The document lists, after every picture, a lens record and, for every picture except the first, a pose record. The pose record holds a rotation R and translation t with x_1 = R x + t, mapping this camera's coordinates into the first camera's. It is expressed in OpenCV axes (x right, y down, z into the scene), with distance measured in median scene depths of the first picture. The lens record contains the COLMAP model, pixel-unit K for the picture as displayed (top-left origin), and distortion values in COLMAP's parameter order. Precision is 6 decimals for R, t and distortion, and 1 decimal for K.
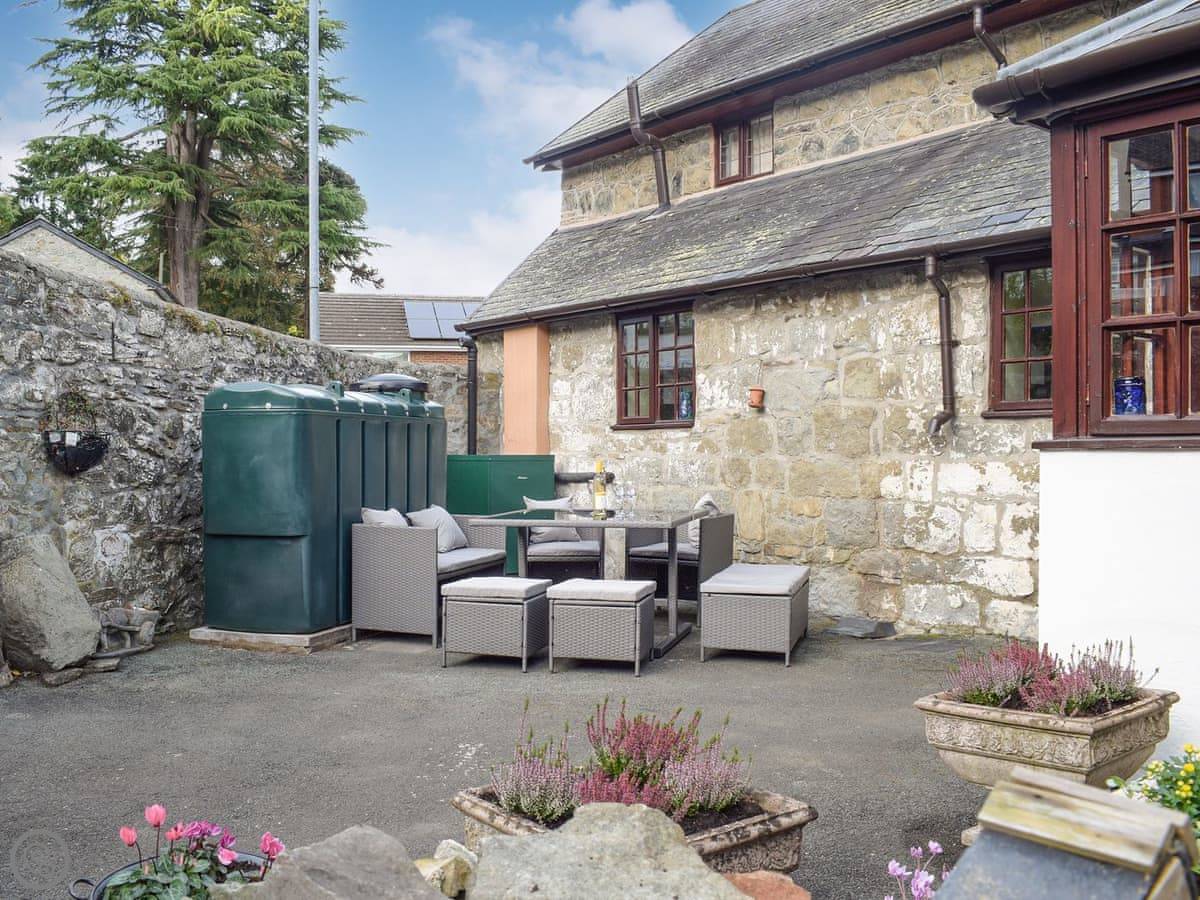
lens RADIAL K [[1152.2, 0, 600.0], [0, 1152.2, 450.0], [0, 0, 1]] dist [-0.098687, -0.005009]
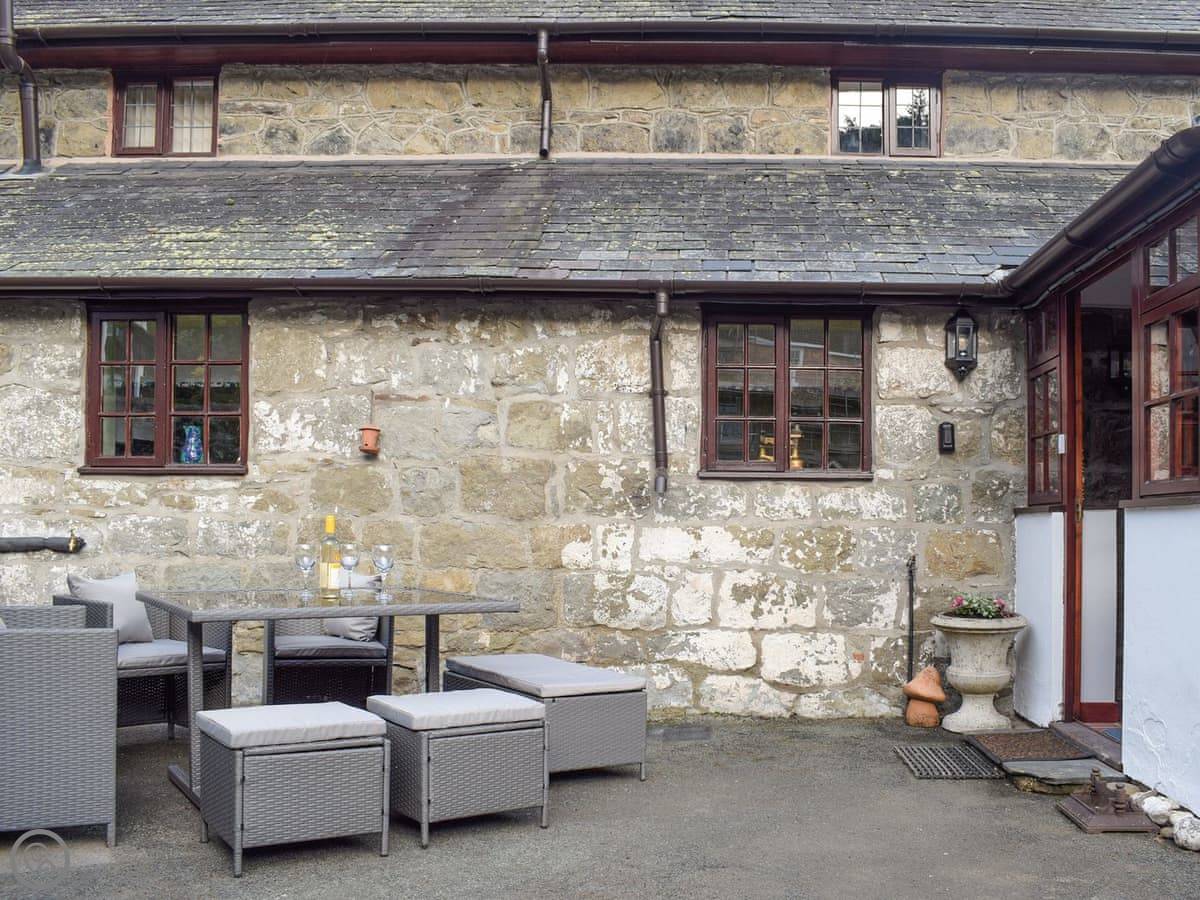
lens RADIAL K [[1138.3, 0, 601.2], [0, 1138.3, 524.5], [0, 0, 1]] dist [-0.077255, 0.006787]
pose [[0.616530, 0.018456, 0.787115, -0.397272], [-0.013786, 0.999825, -0.012645, 0.019999], [-0.787211, -0.003055, 0.616677, 0.458763]]
